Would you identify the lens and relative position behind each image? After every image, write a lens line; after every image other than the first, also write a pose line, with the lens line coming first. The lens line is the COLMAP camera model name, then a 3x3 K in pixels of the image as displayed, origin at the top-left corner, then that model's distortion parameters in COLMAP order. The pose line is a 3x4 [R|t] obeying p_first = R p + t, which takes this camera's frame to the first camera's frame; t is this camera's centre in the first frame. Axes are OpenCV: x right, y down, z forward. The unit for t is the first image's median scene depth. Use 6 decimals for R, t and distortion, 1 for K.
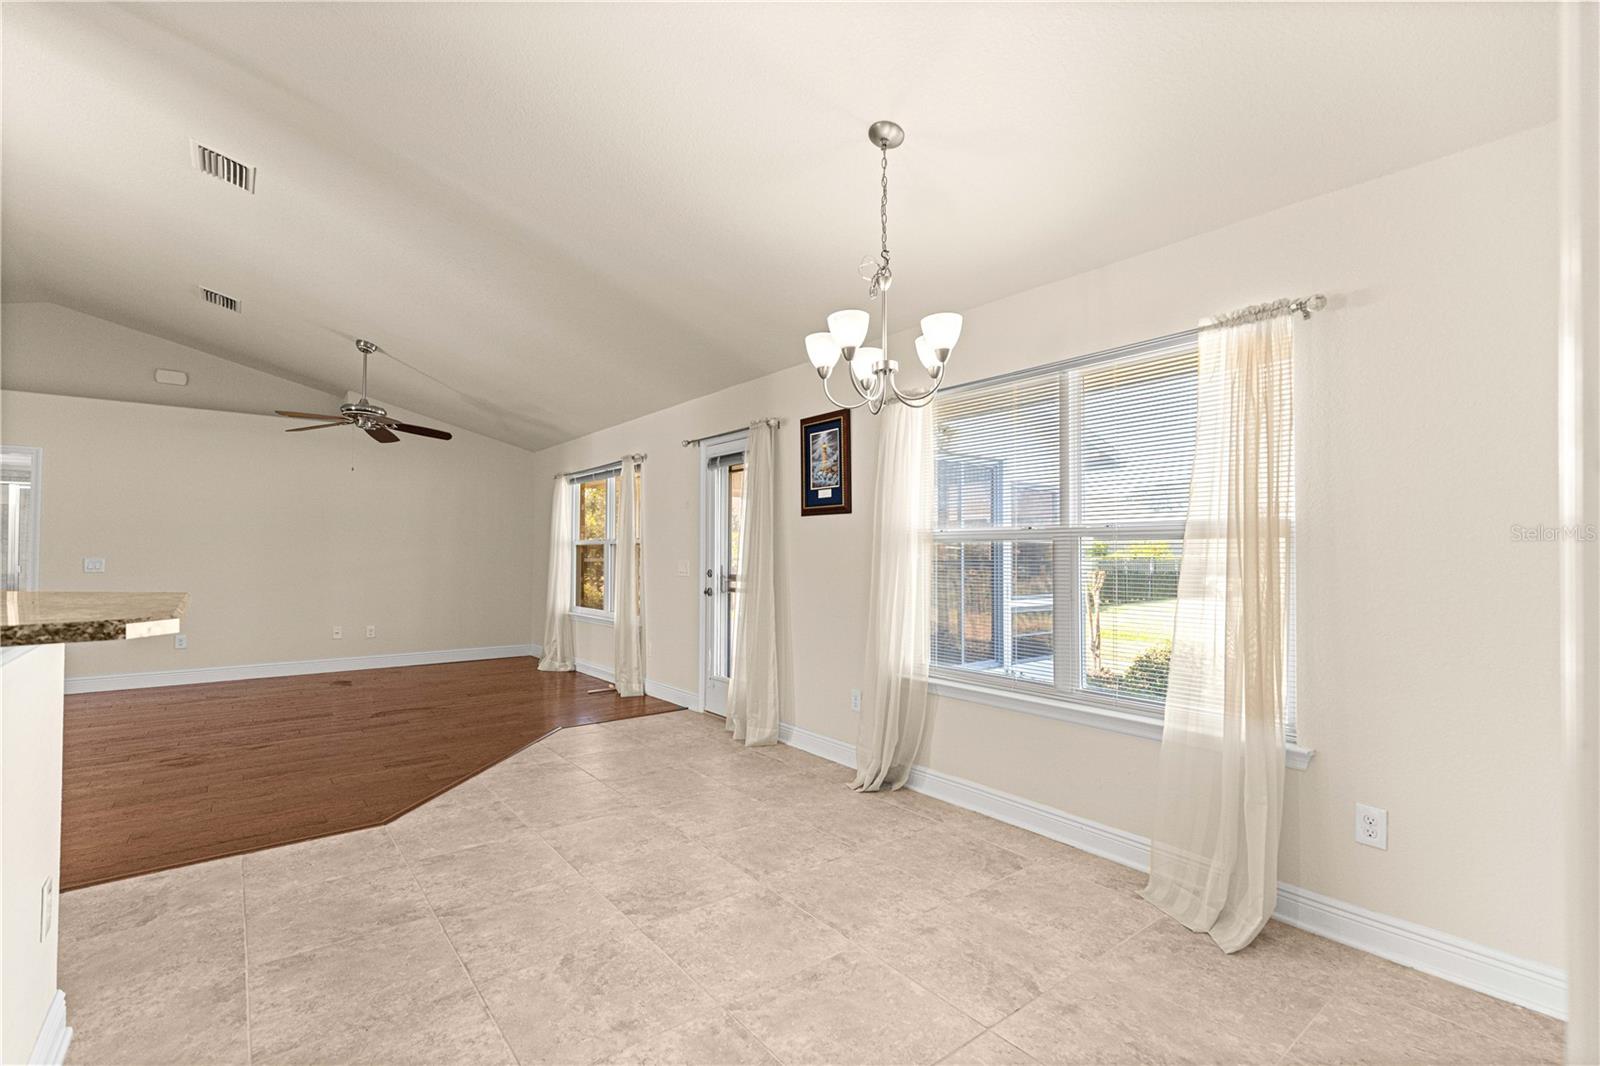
lens RADIAL K [[724.2, 0, 794.9], [0, 724.2, 542.7], [0, 0, 1]] dist [0.009661, -0.001180]
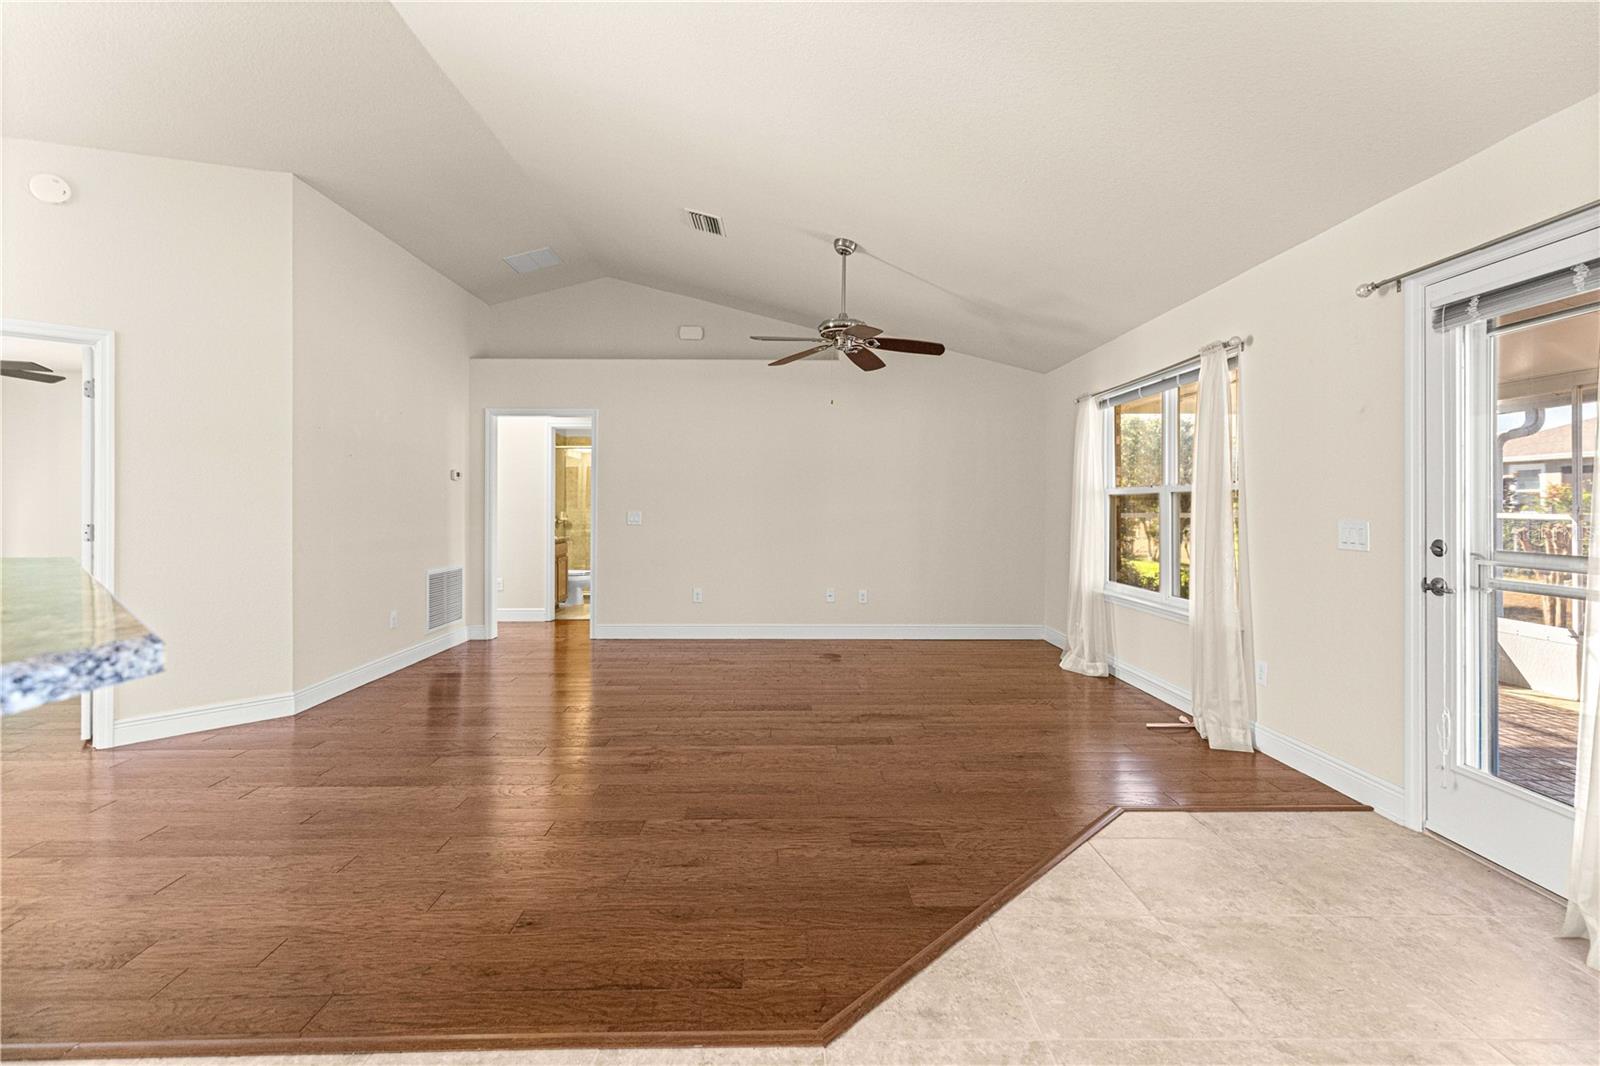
lens RADIAL K [[724.2, 0, 797.0], [0, 724.2, 505.8], [0, 0, 1]] dist [0.009661, -0.001180]
pose [[0.796920, -0.002736, -0.604079, -0.208202], [0.011452, 0.999878, 0.010578, 0.005605], [0.603976, -0.015348, 0.796854, 0.450845]]
